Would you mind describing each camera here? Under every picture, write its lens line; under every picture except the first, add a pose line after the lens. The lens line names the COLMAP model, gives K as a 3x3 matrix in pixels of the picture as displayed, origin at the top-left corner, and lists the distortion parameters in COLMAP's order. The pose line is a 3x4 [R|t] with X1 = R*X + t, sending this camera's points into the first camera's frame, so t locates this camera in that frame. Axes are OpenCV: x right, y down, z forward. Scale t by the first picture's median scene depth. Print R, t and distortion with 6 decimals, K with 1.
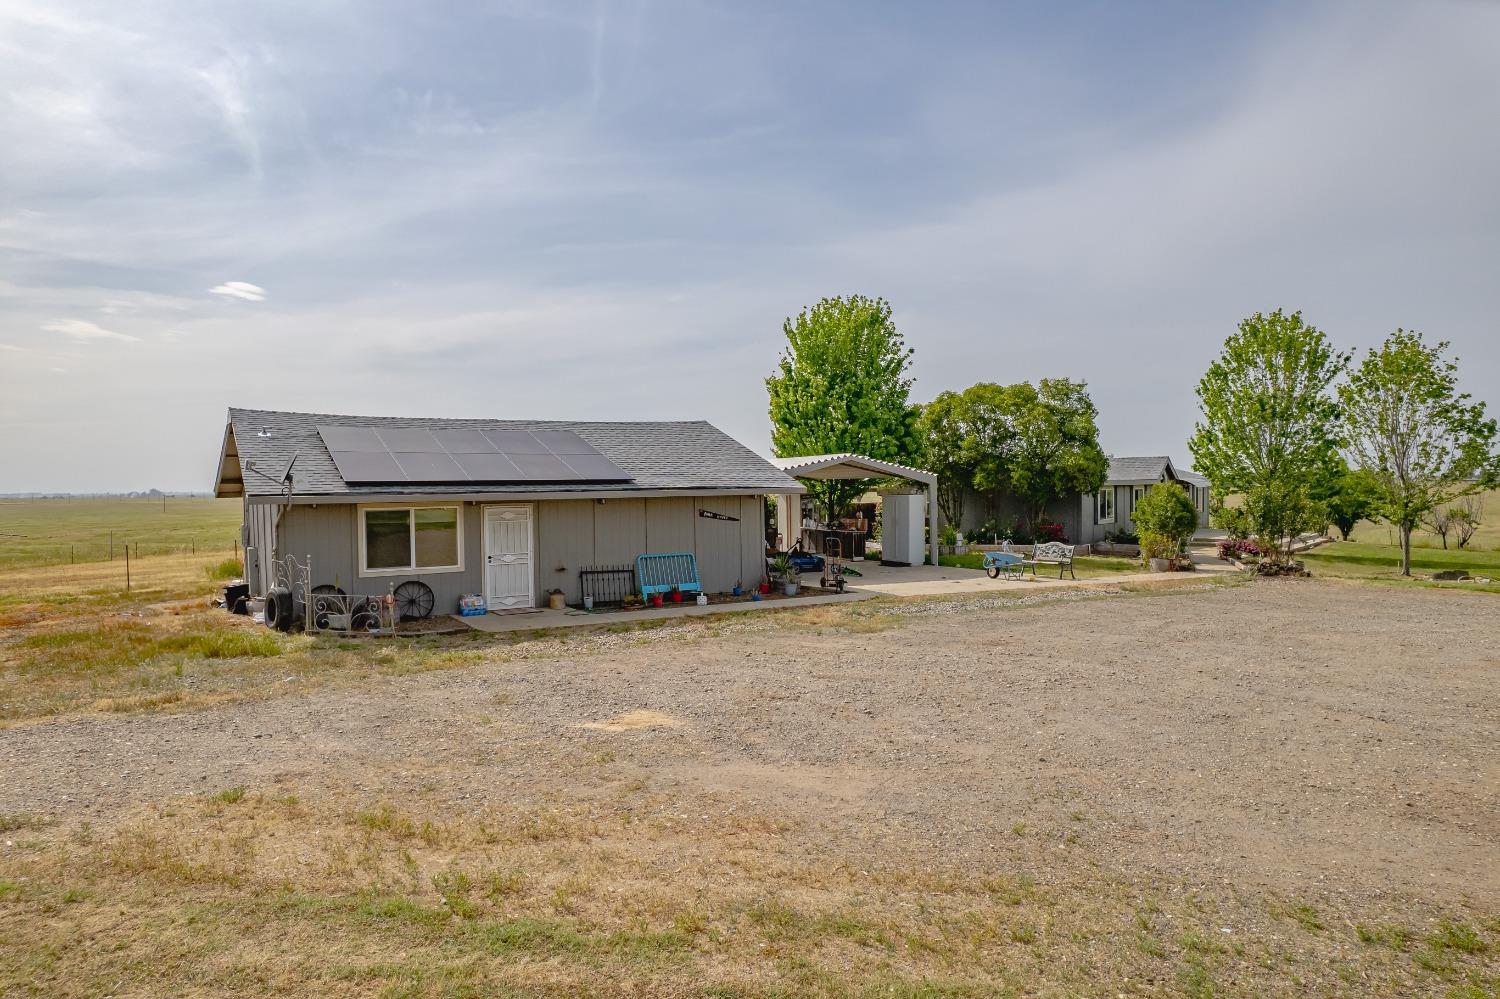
lens RADIAL K [[959.3, 0, 729.0], [0, 959.3, 506.7], [0, 0, 1]] dist [-0.003455, 0.000726]
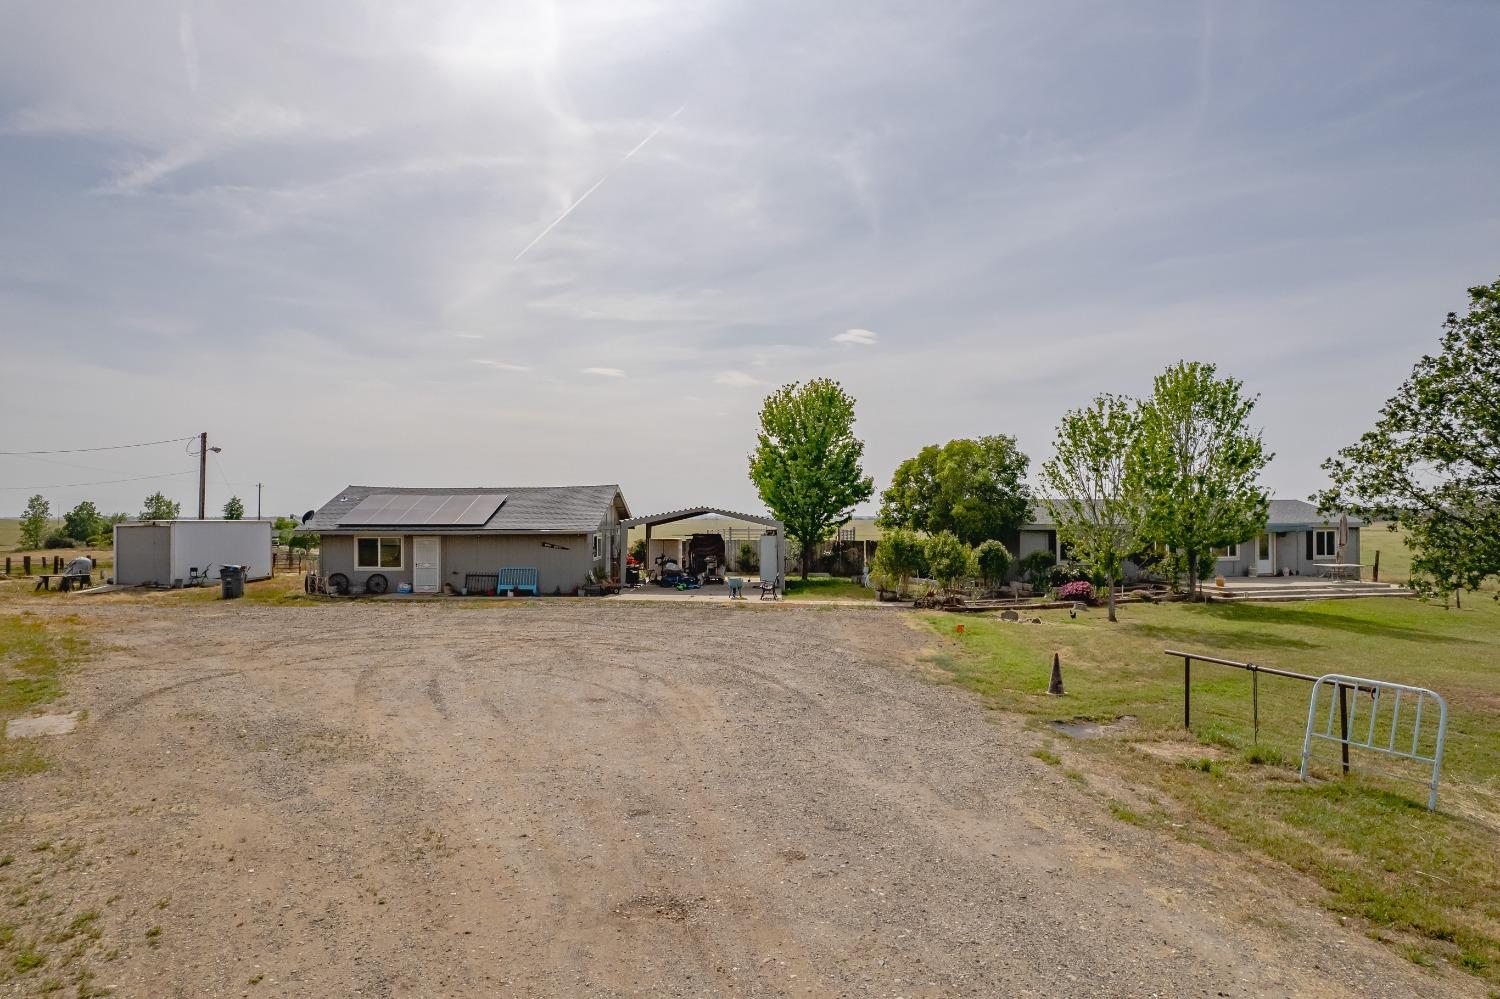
lens RADIAL K [[955.7, 0, 750.0], [0, 955.7, 499.5], [0, 0, 1]] dist [-0.095041, 0.091171]
pose [[0.832417, 0.002031, -0.554146, 1.260441], [-0.020357, 0.999430, -0.026917, -0.036103], [0.553775, 0.033687, 0.831984, -0.193930]]
